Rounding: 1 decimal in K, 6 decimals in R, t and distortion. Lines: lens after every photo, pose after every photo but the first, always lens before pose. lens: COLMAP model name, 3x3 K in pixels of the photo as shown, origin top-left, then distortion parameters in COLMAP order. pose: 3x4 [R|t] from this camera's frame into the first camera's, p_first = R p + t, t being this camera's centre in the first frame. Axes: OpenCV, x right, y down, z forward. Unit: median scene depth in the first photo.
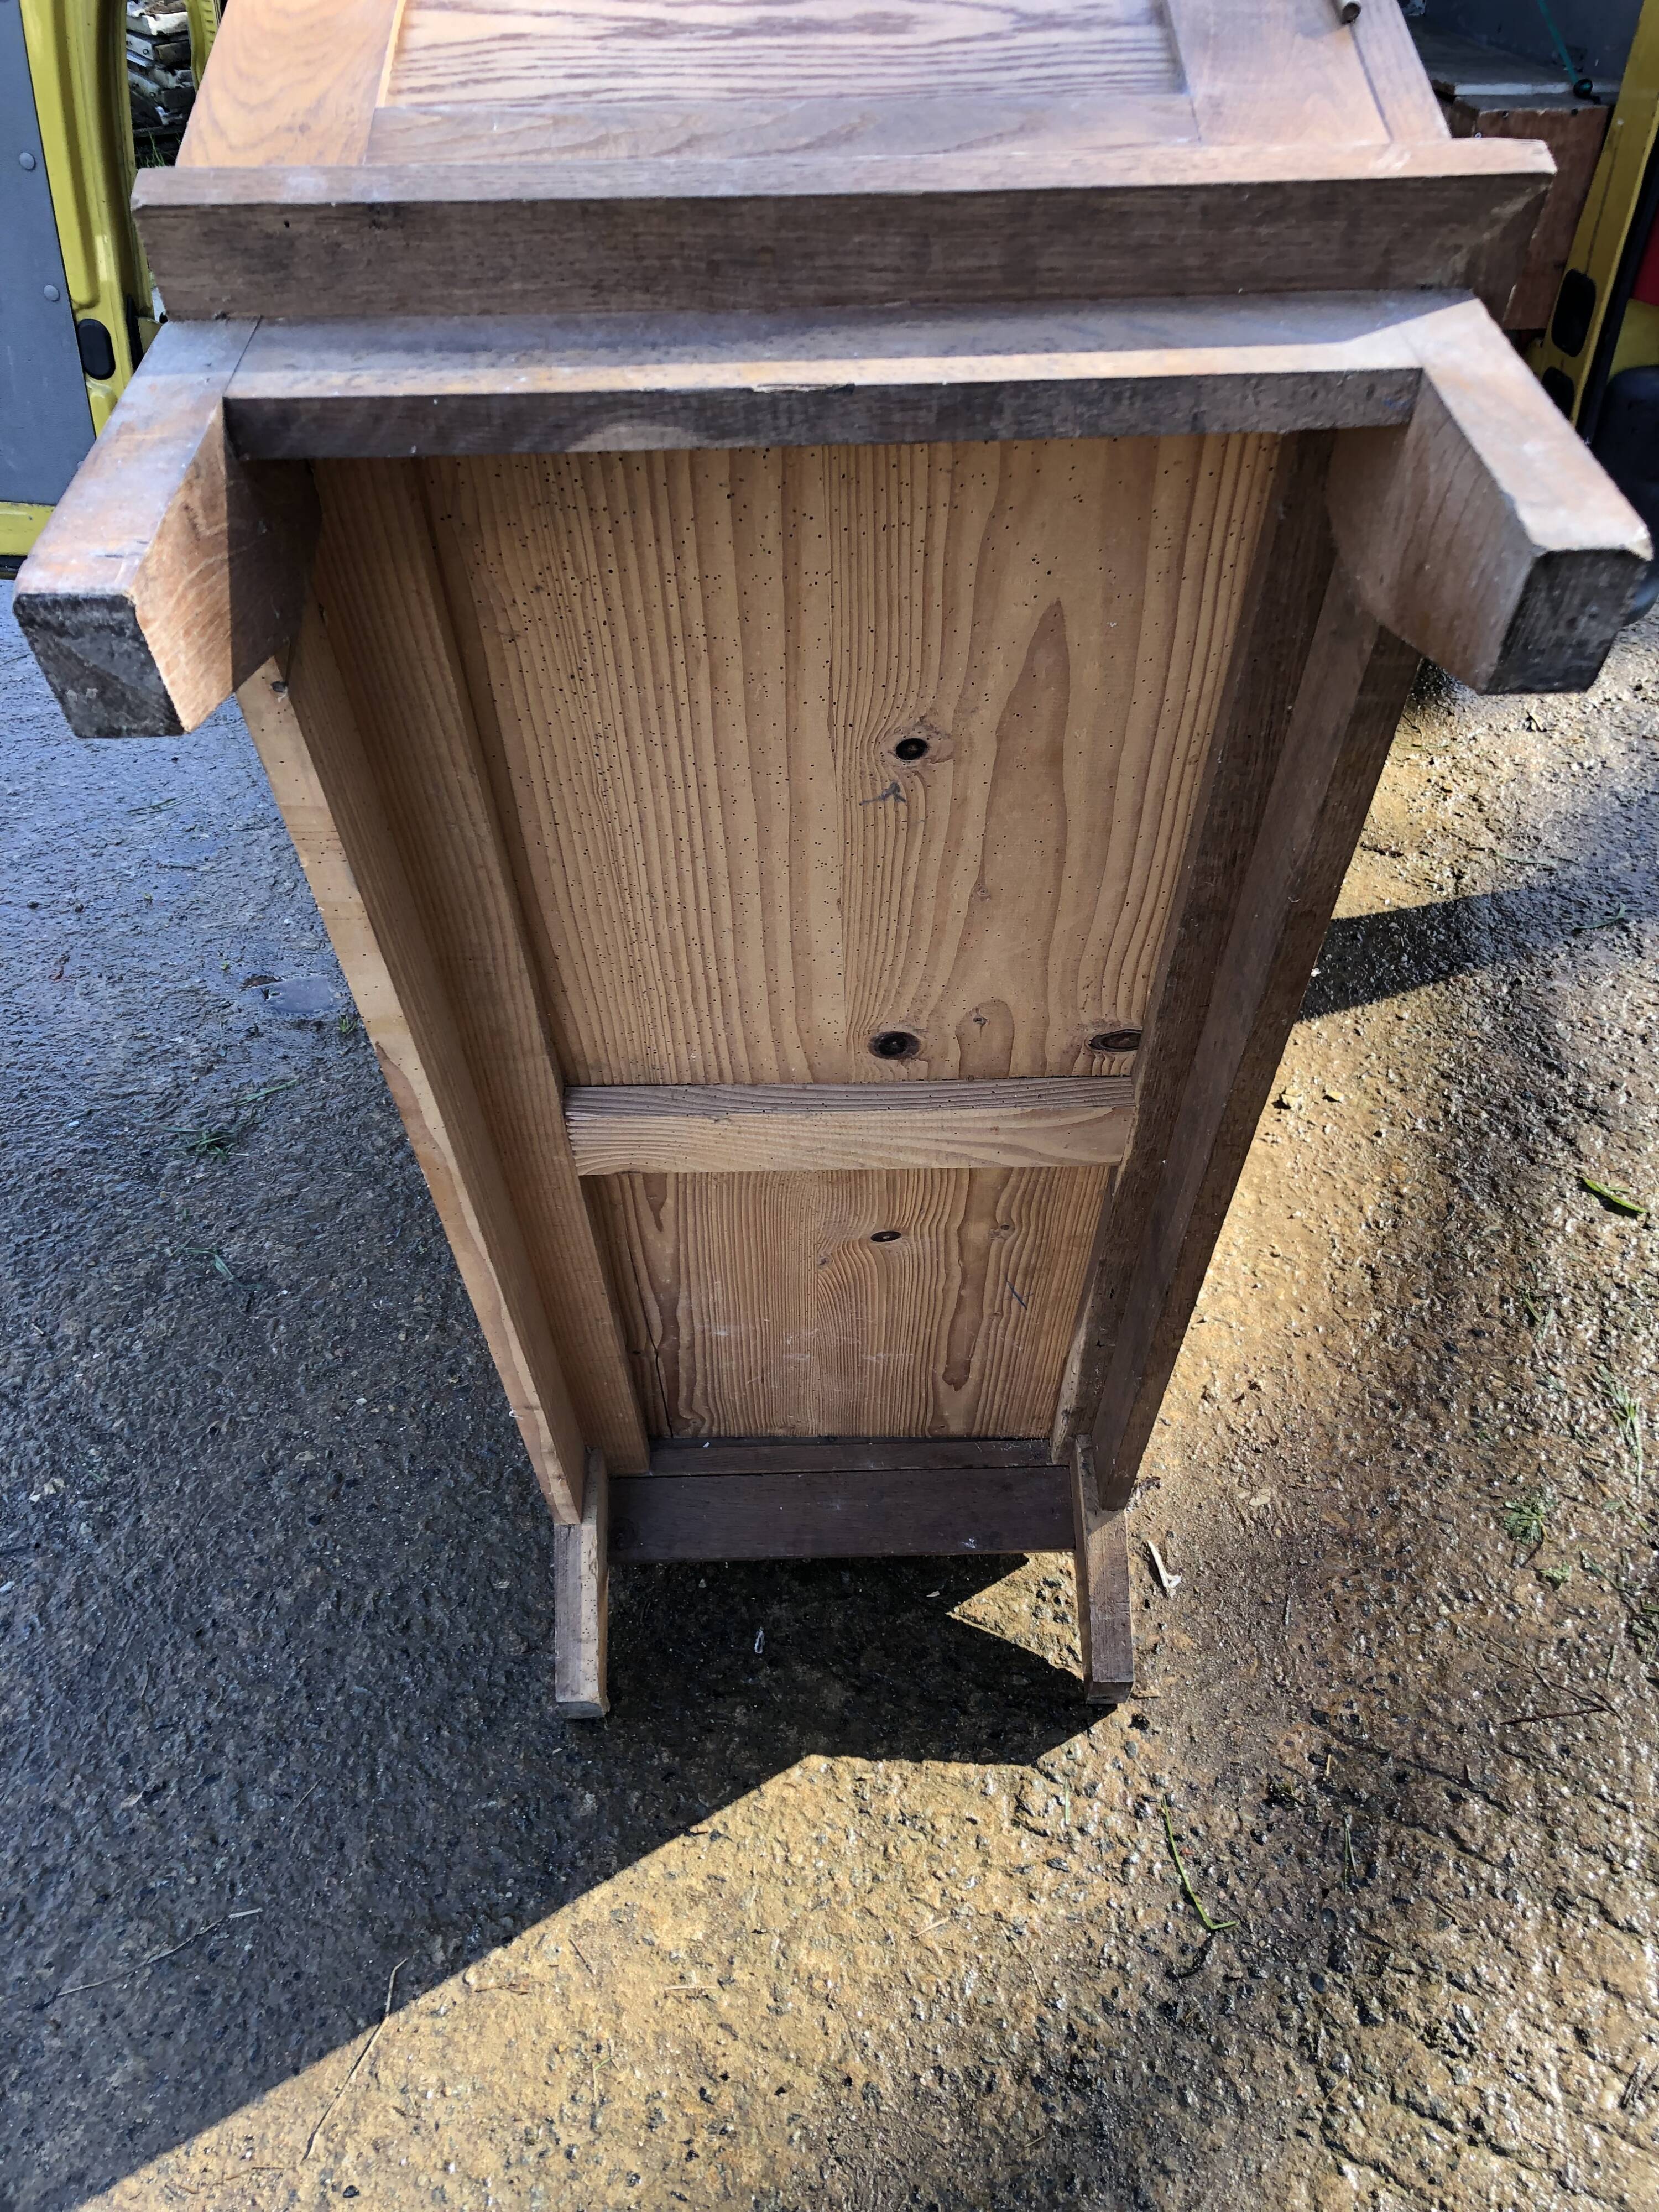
lens RADIAL K [[1834.1, 0, 851.4], [0, 1834.1, 1128.4], [0, 0, 1]] dist [0.046532, -0.070144]
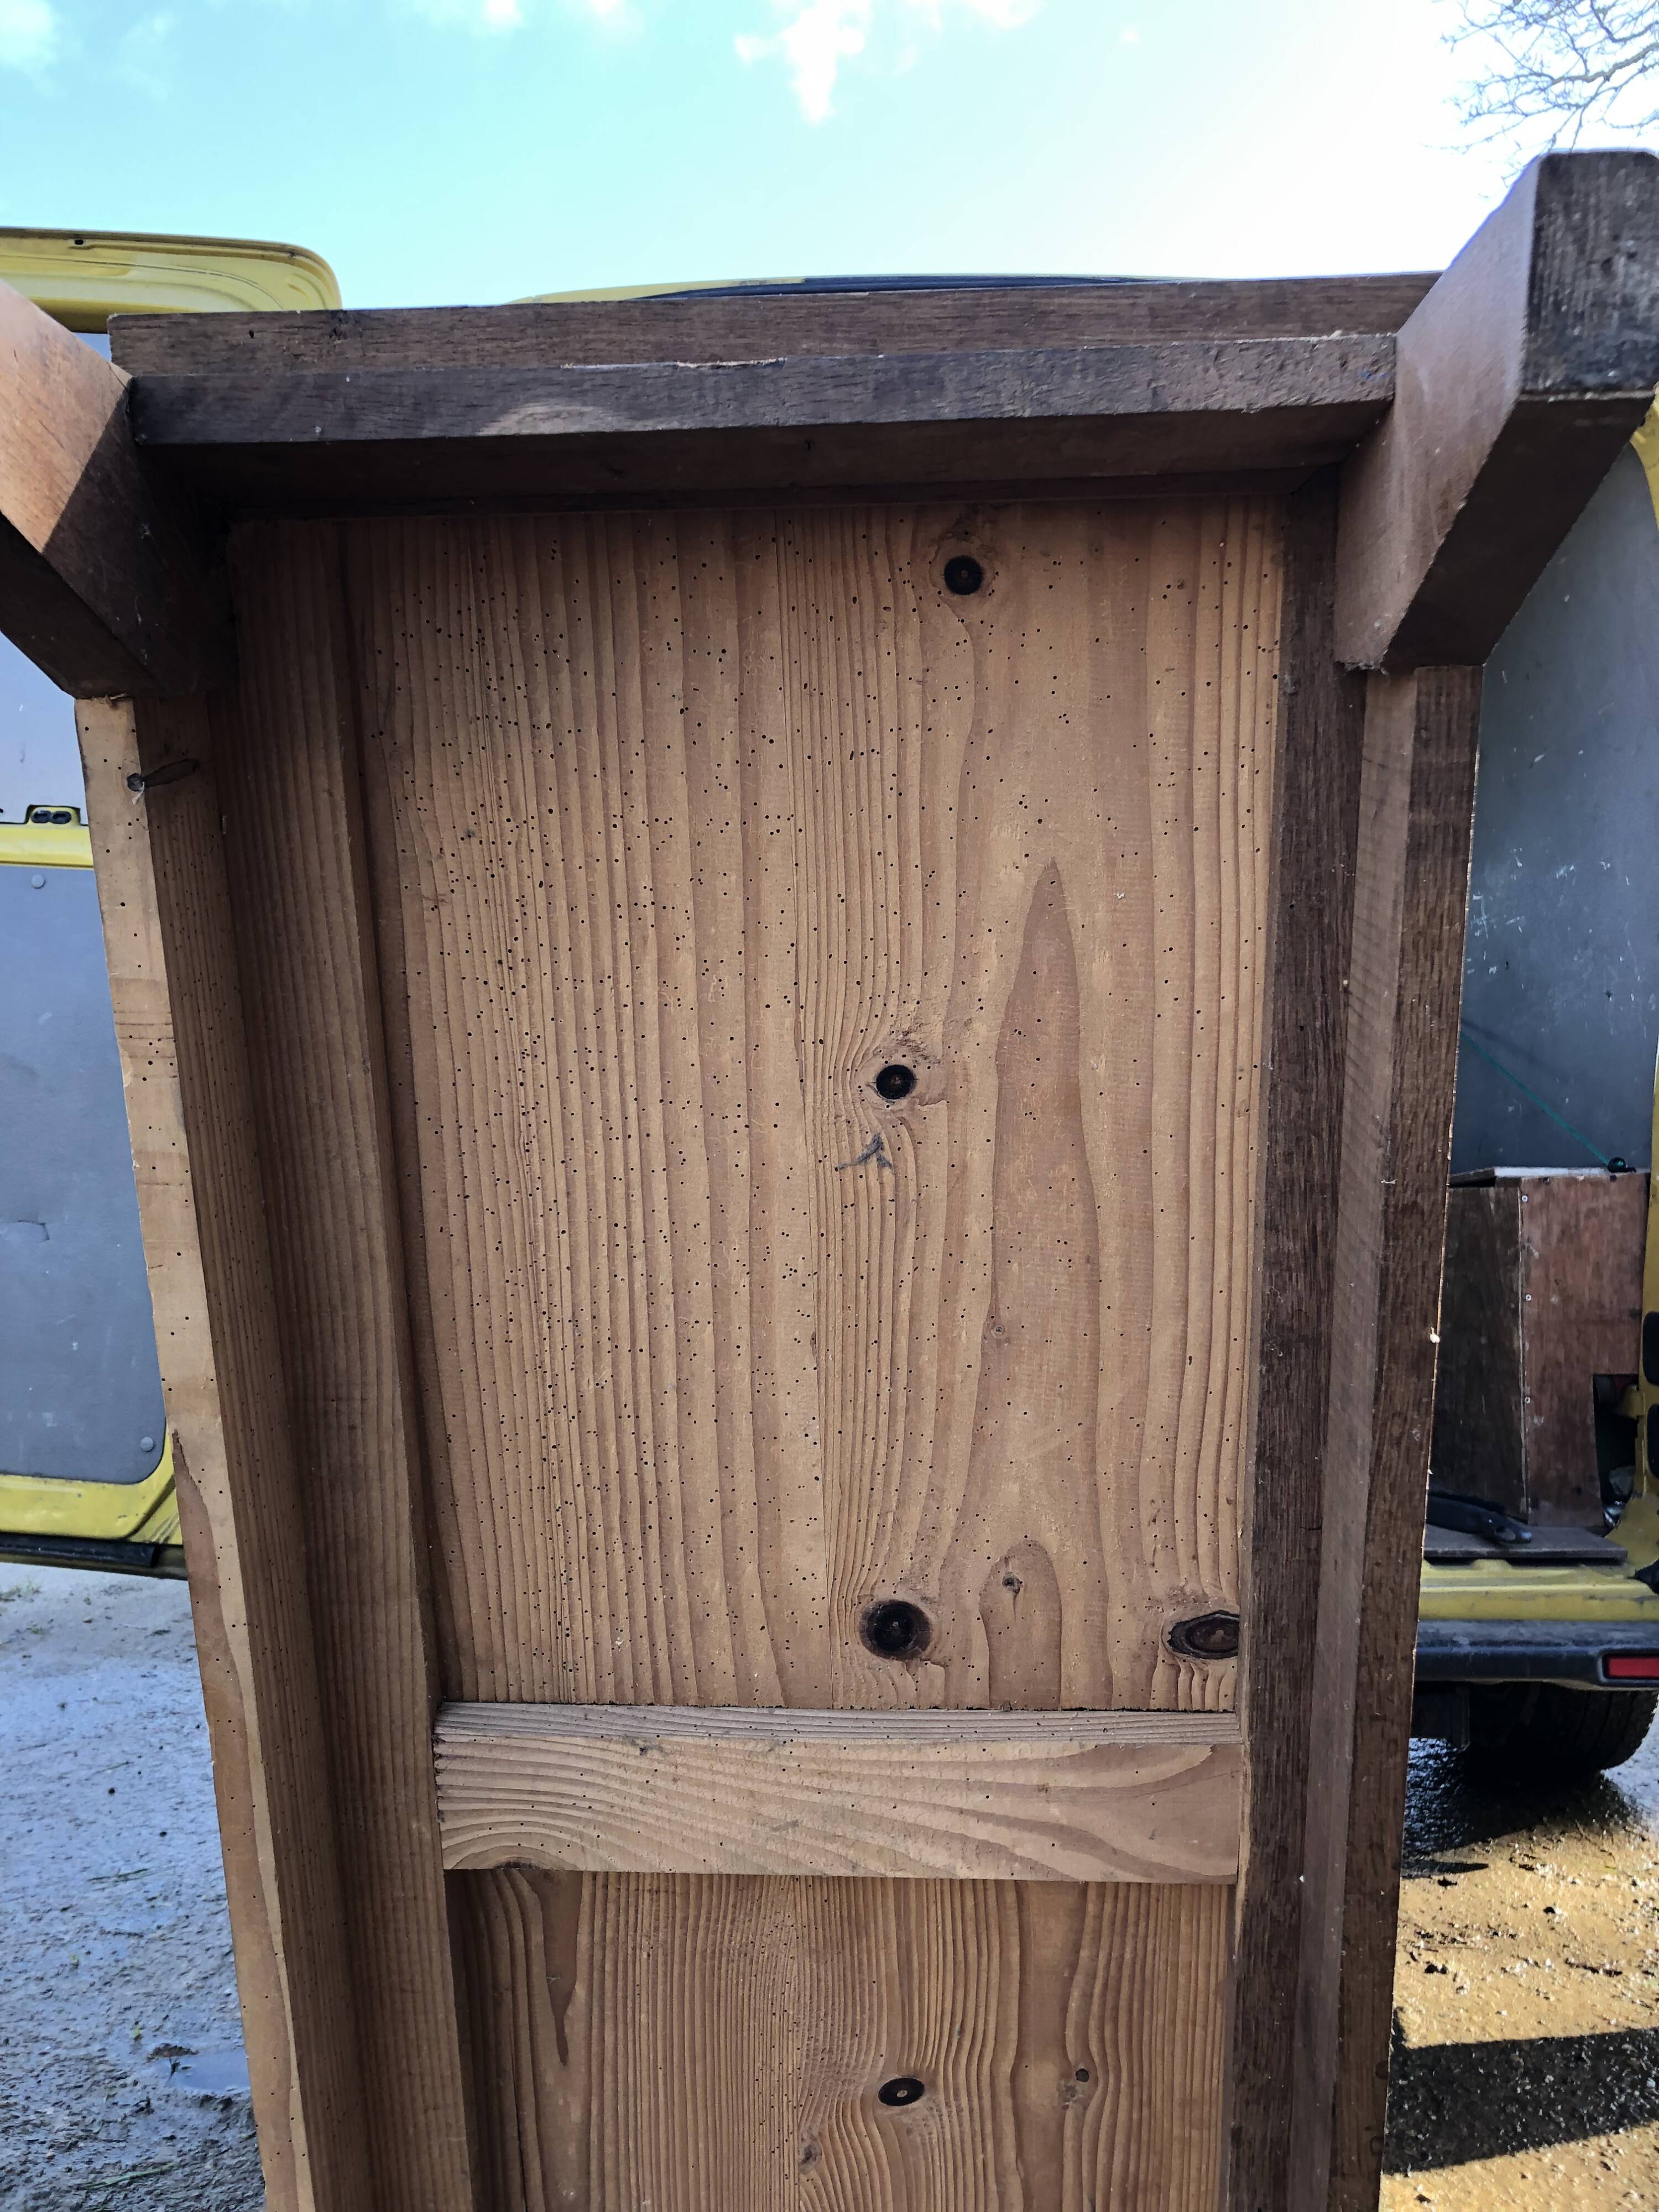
lens RADIAL K [[1834.1, 0, 831.3], [0, 1834.1, 1058.6], [0, 0, 1]] dist [0.046532, -0.070144]
pose [[0.996995, -0.002859, -0.077415, 0.043558], [-0.050370, 0.735319, -0.675847, 0.222845], [0.058857, 0.677715, 0.732965, 0.245983]]
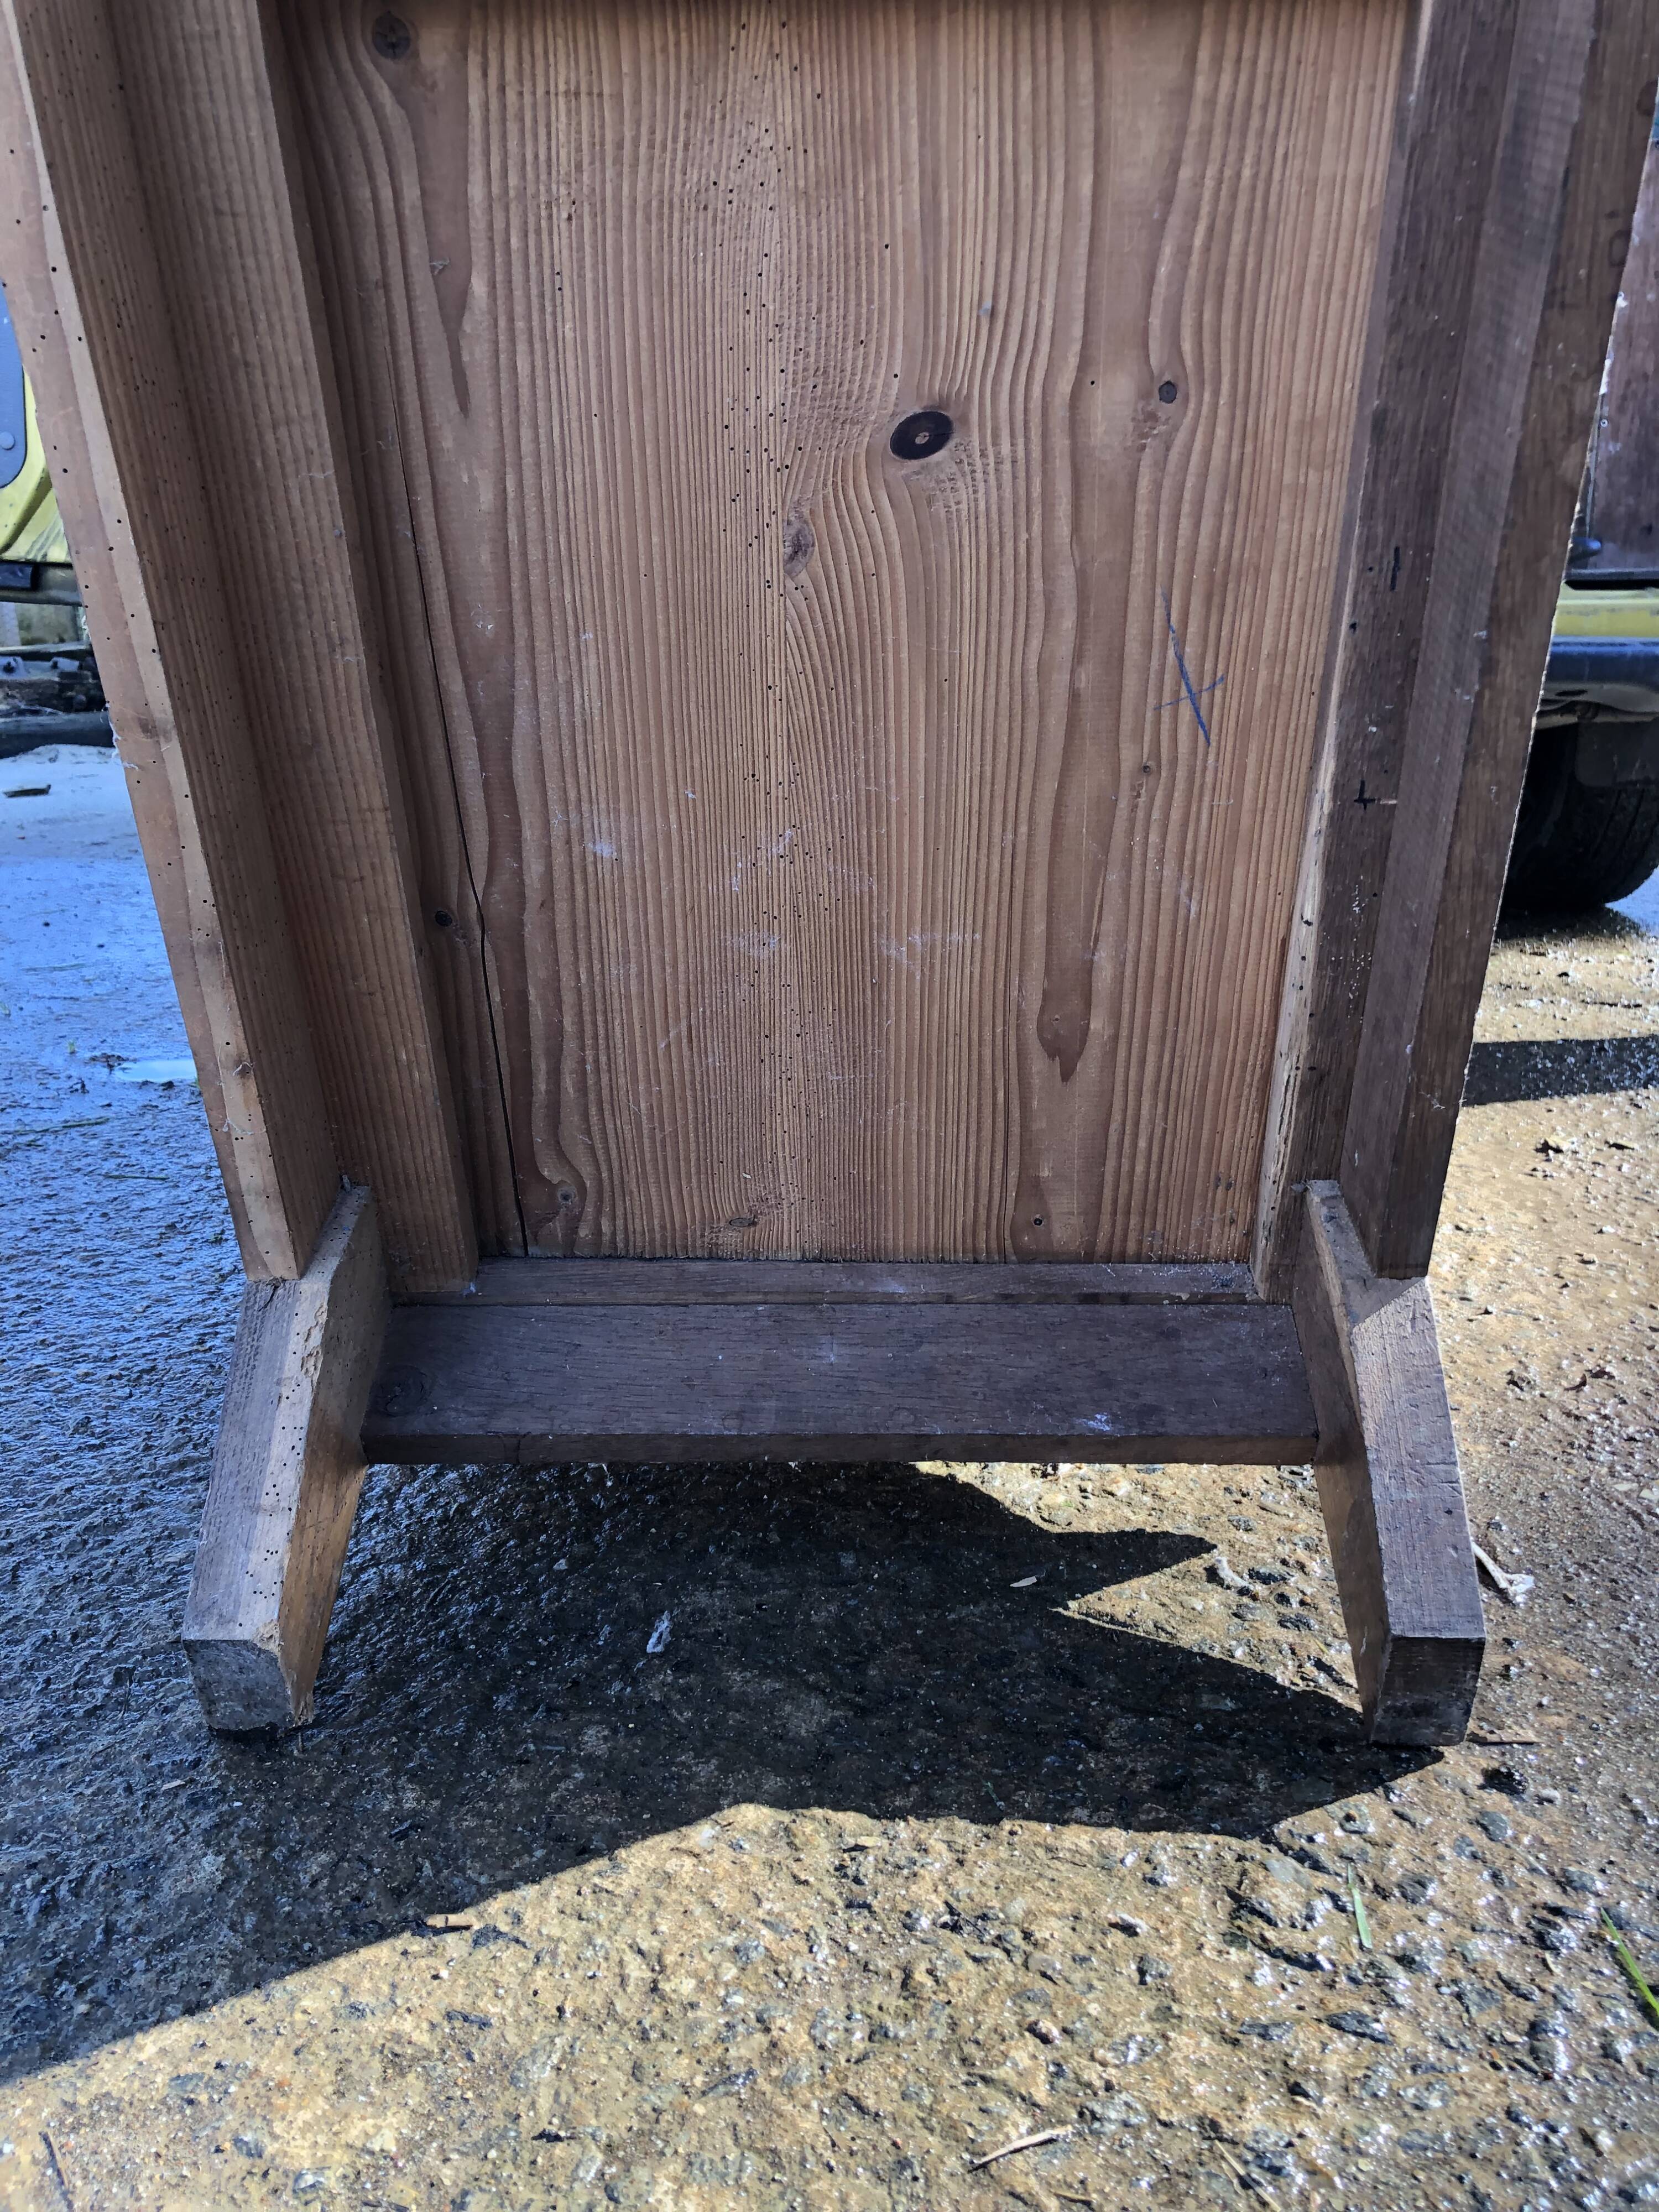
lens RADIAL K [[1834.1, 0, 834.1], [0, 1834.1, 1101.1], [0, 0, 1]] dist [0.046532, -0.070144]
pose [[0.998281, 0.011841, -0.057400, 0.024442], [-0.034497, 0.910464, -0.412146, 0.400905], [0.047380, 0.413418, 0.909308, 0.589749]]
